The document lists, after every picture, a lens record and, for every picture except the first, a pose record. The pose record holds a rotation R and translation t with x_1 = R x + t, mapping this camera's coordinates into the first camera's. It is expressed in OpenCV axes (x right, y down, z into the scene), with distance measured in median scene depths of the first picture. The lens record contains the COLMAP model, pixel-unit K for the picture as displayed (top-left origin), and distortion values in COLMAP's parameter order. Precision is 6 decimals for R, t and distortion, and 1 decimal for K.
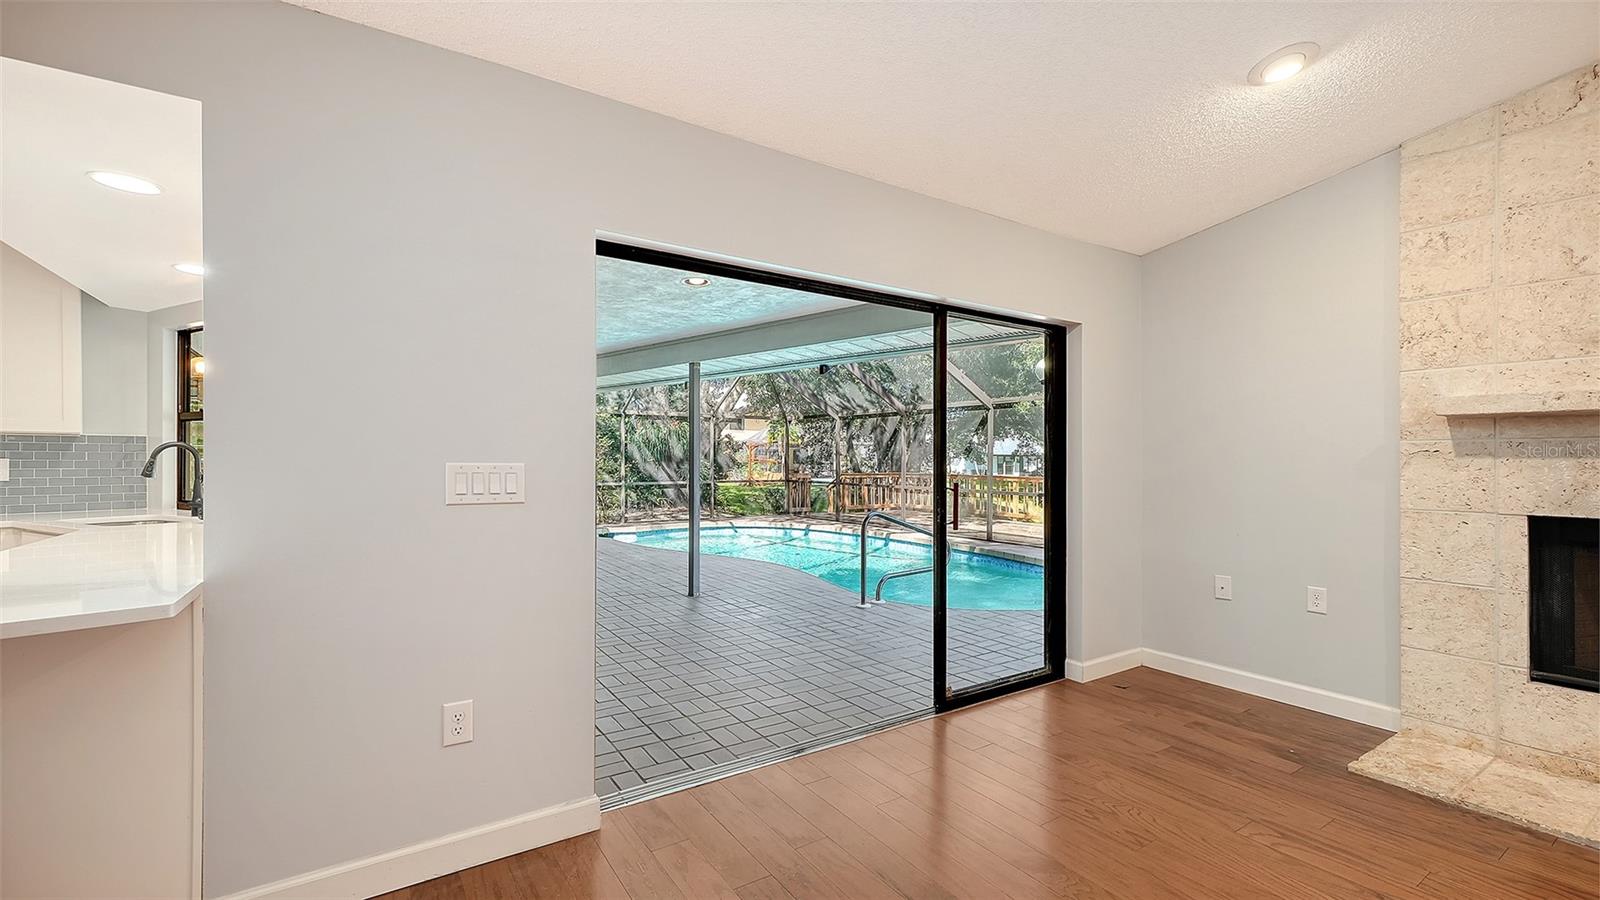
lens RADIAL K [[670.0, 0, 794.0], [0, 670.0, 454.9], [0, 0, 1]] dist [-0.000499, -0.000104]
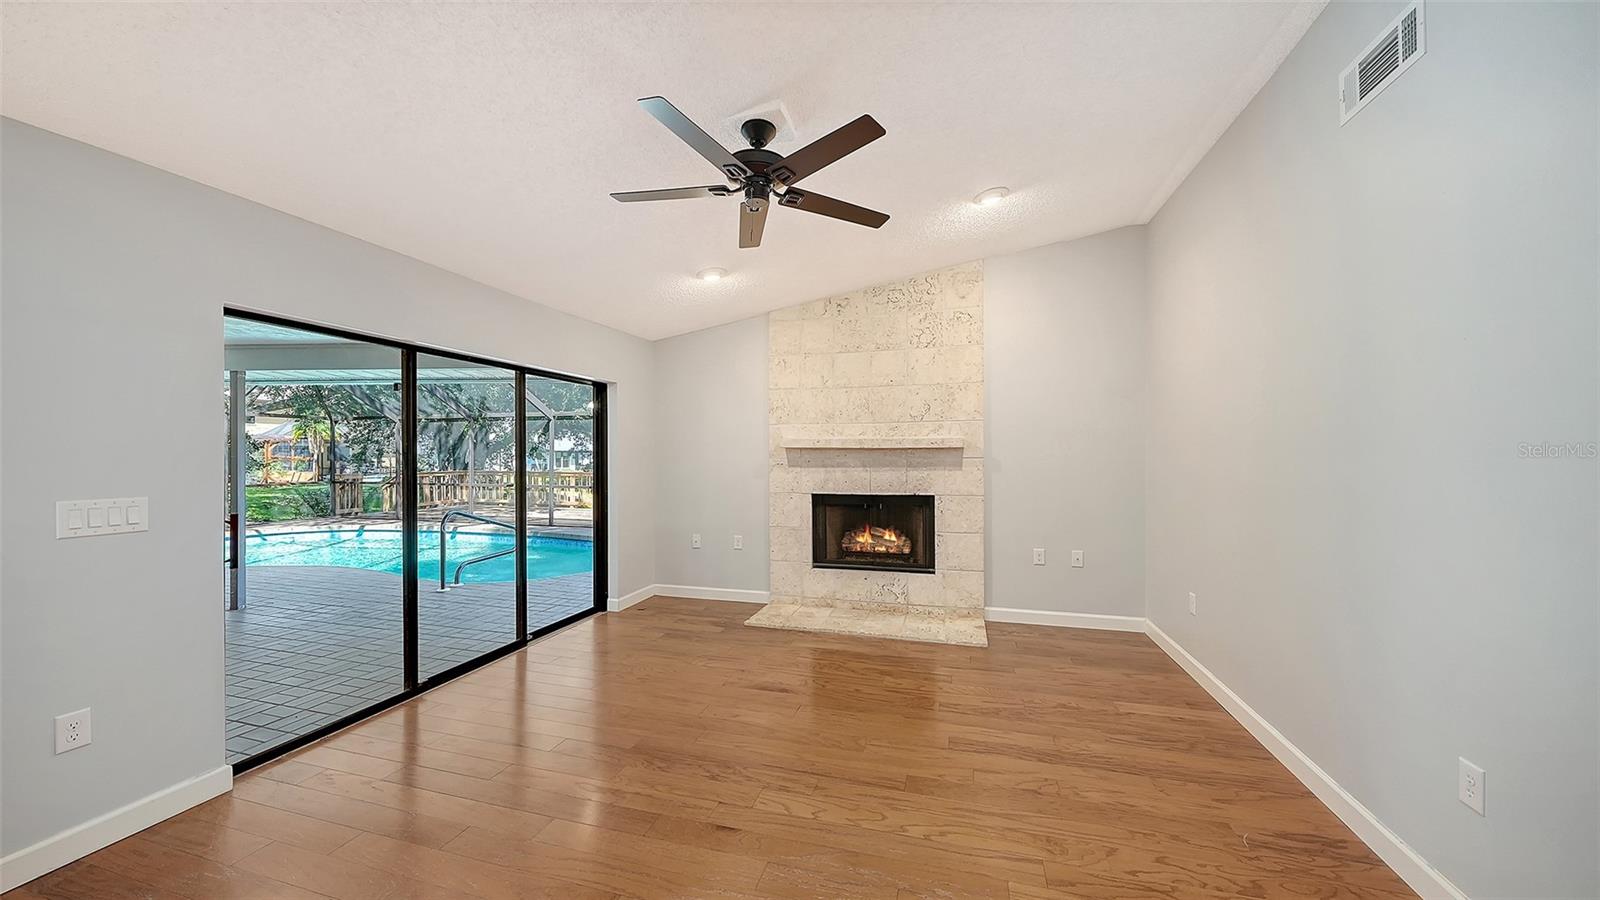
lens RADIAL K [[574.7, 0, 807.6], [0, 574.7, 455.3], [0, 0, 1]] dist [-0.006223, 0.000055]
pose [[0.758414, -0.009341, 0.651706, -0.065789], [0.000350, 0.999903, 0.013924, -0.027839], [-0.651773, -0.010332, 0.758344, -0.190190]]
